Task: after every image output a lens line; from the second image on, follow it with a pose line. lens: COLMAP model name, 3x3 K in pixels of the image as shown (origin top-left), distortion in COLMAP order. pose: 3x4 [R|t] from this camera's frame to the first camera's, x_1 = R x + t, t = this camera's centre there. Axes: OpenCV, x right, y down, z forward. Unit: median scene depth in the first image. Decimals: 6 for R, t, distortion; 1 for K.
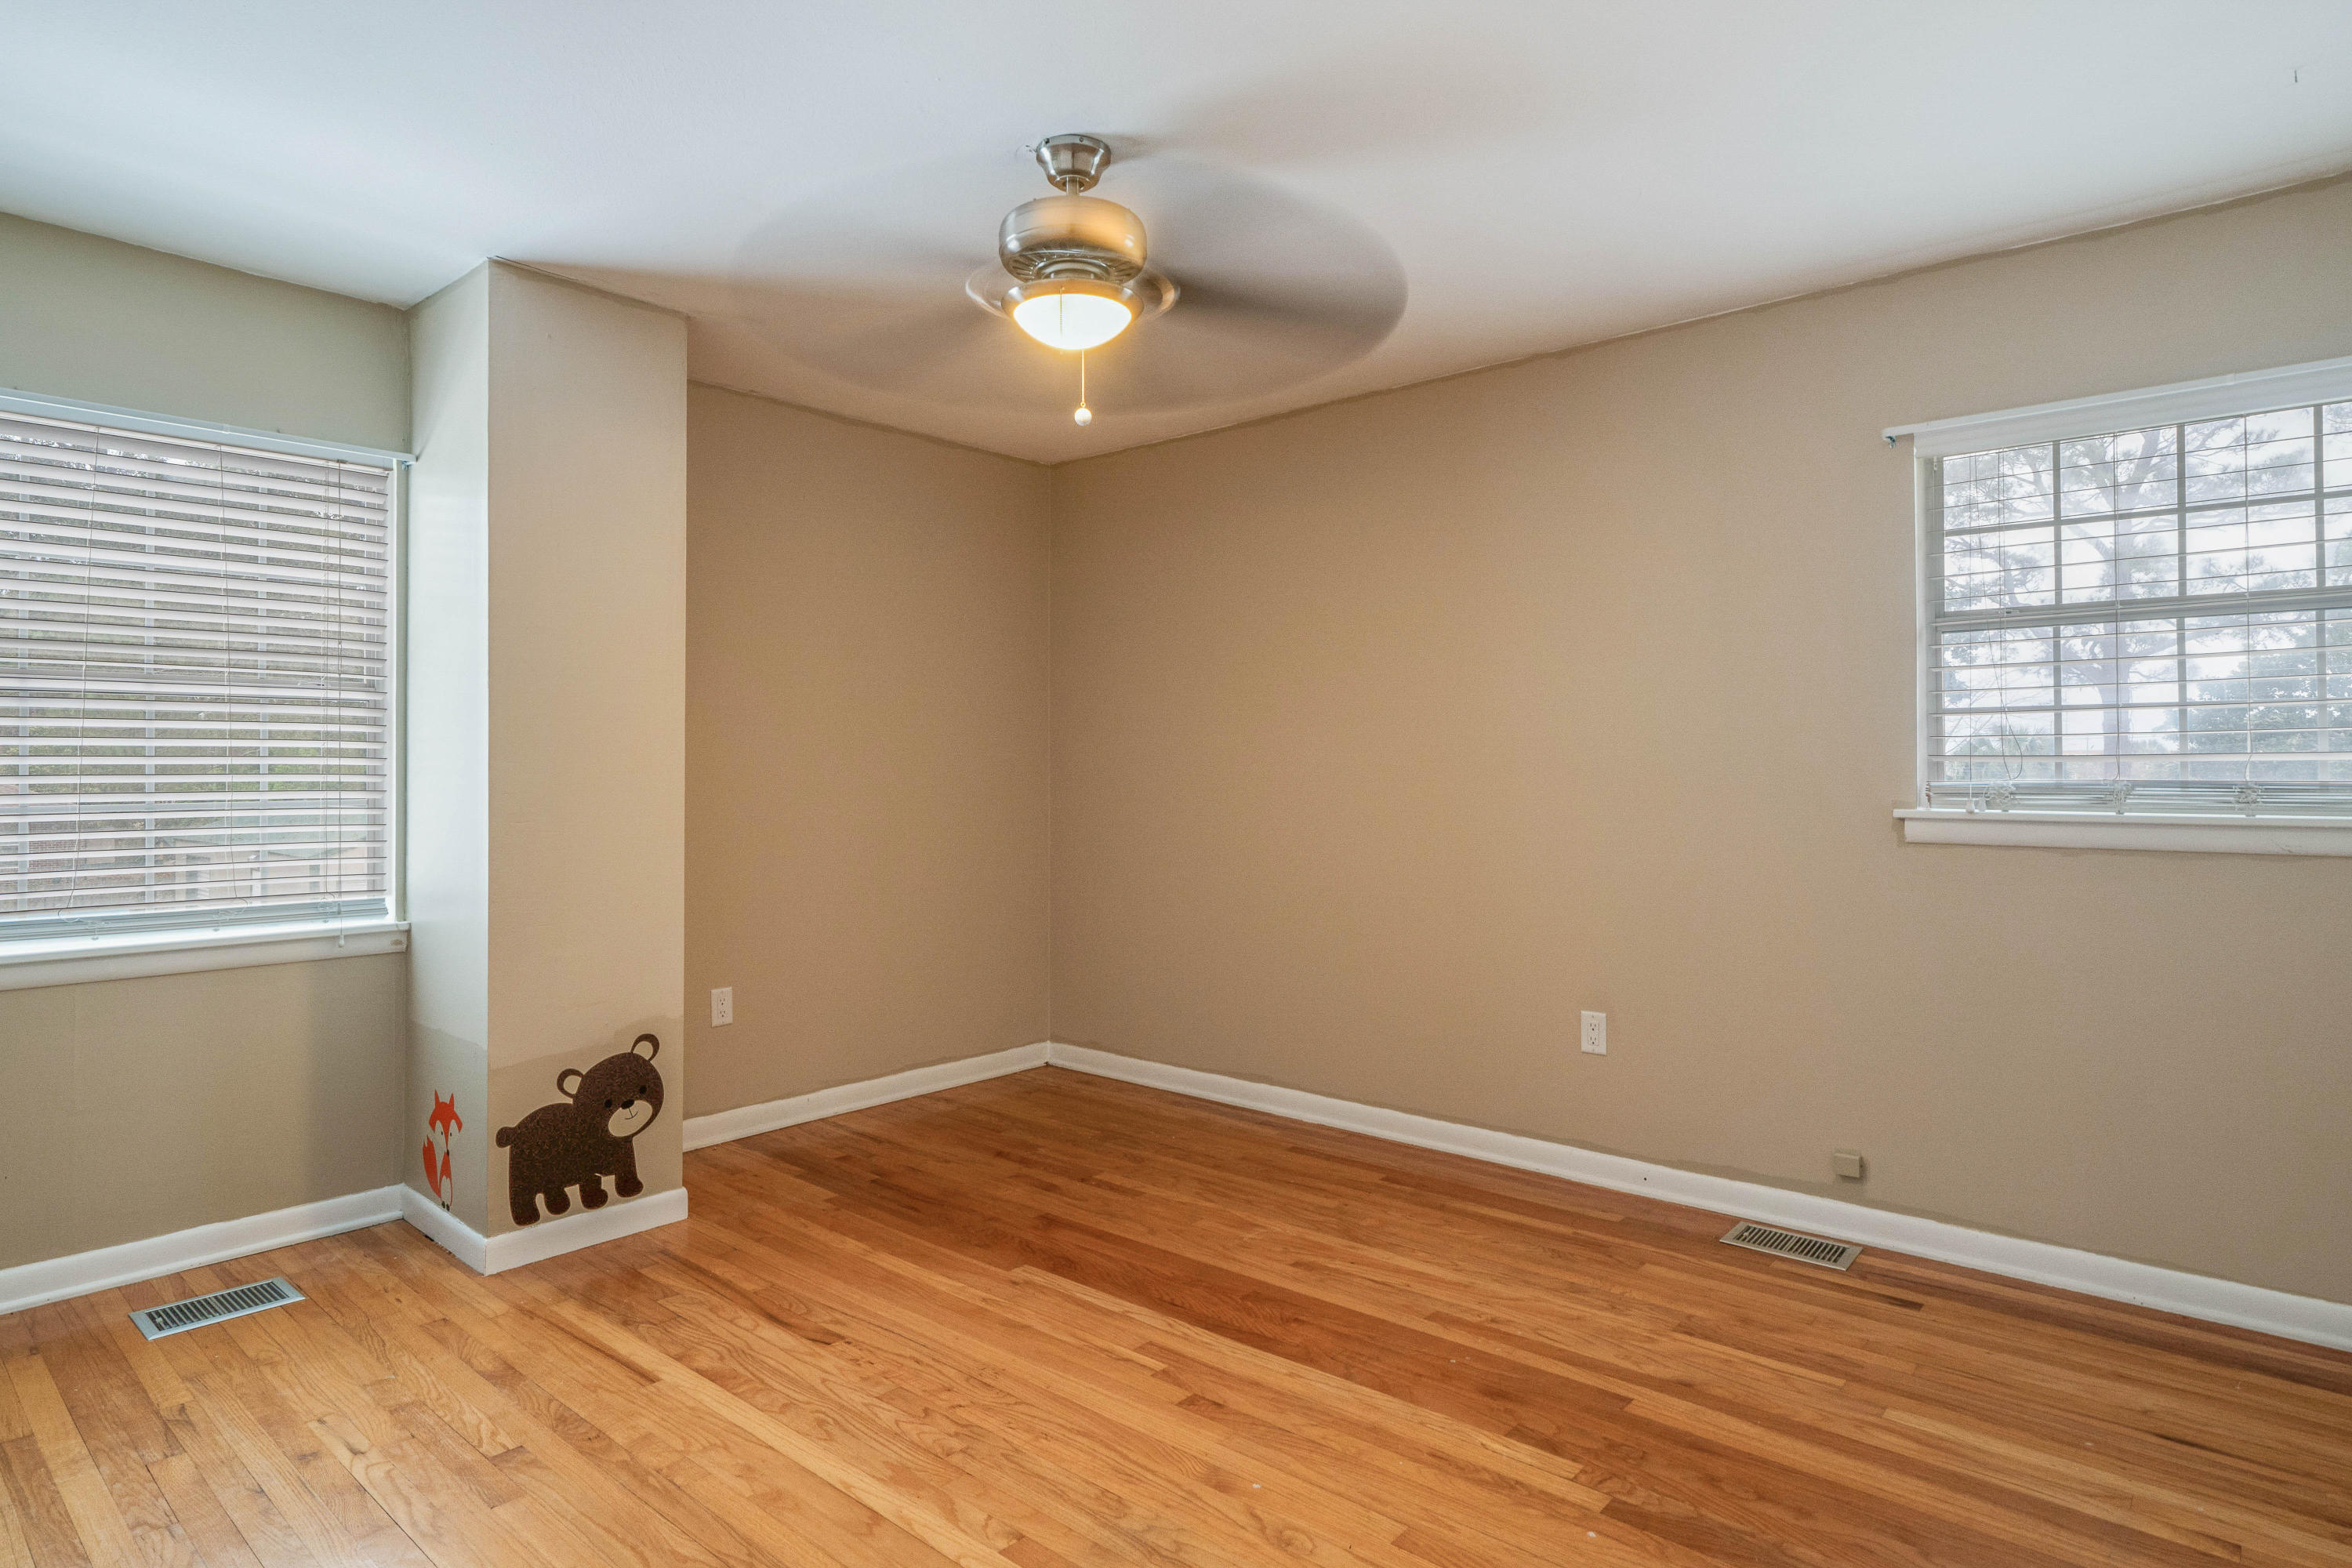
lens RADIAL K [[1276.6, 0, 1170.5], [0, 1276.6, 768.2], [0, 0, 1]] dist [-0.004256, 0.000234]
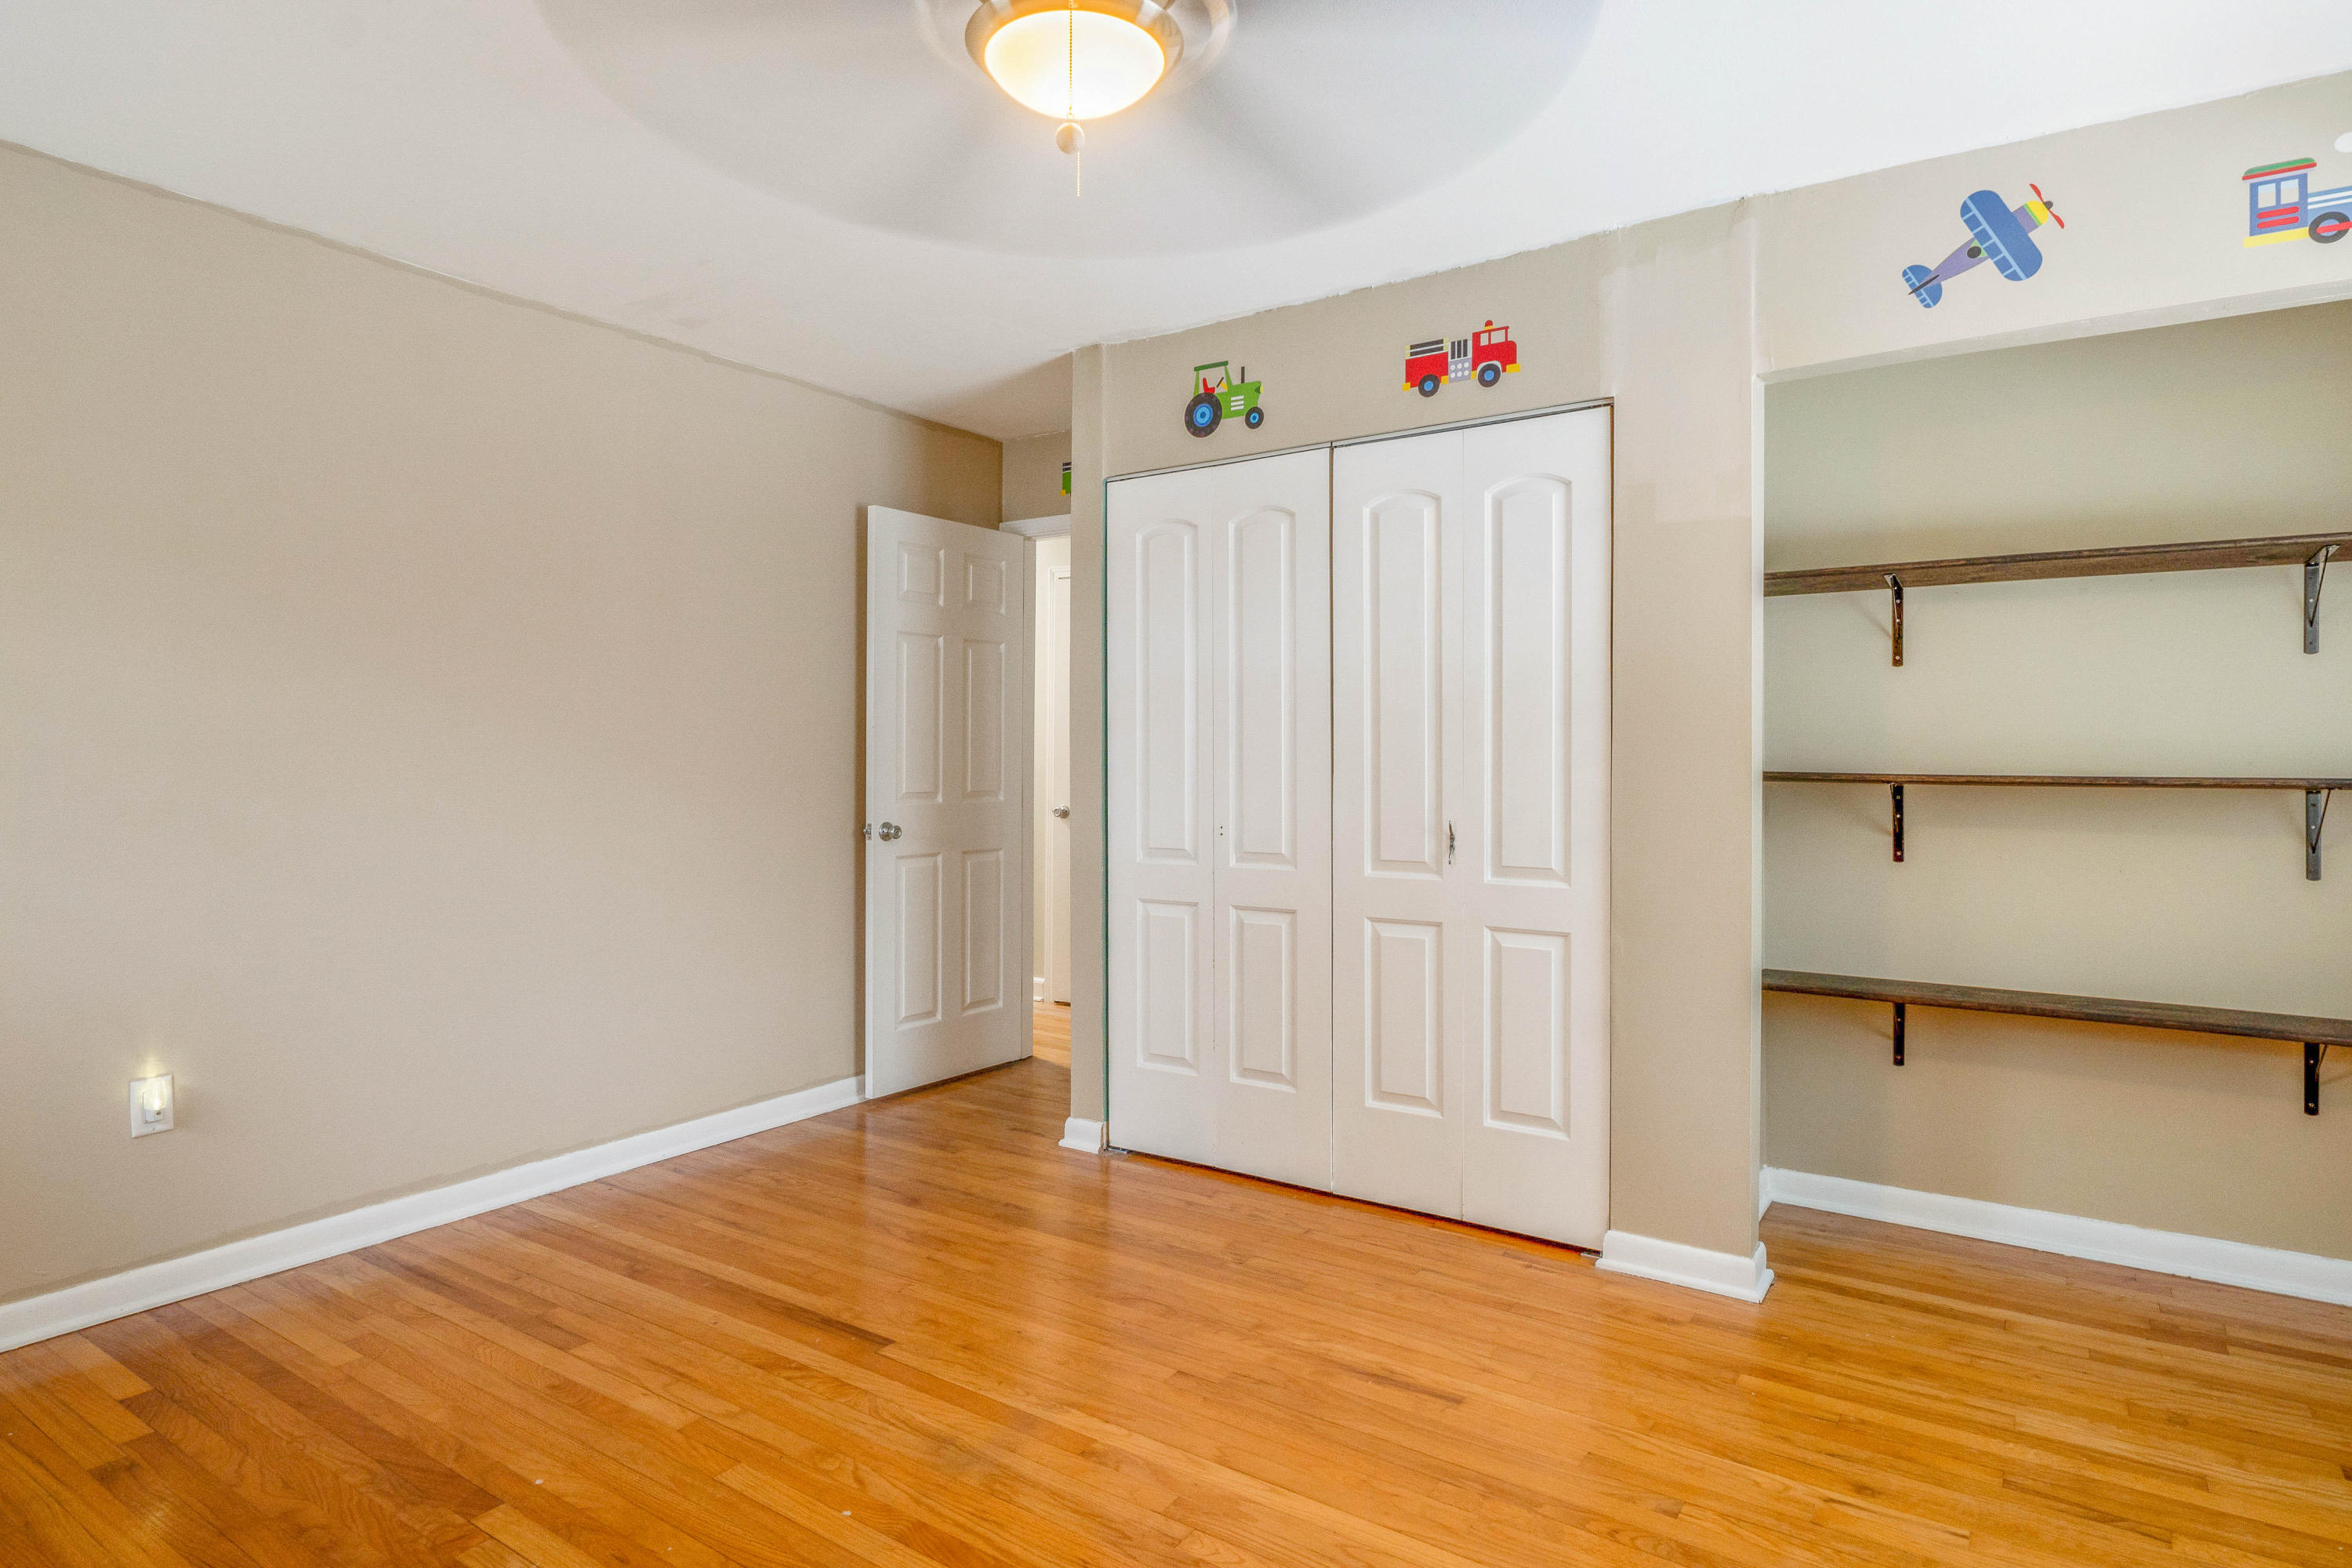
lens RADIAL K [[1276.6, 0, 1170.5], [0, 1276.6, 768.2], [0, 0, 1]] dist [-0.004256, 0.000234]
pose [[-0.992541, -0.001680, -0.121901, -0.053454], [-0.001837, 0.999998, 0.001168, 0.009317], [0.121899, 0.001384, -0.992542, 1.936565]]
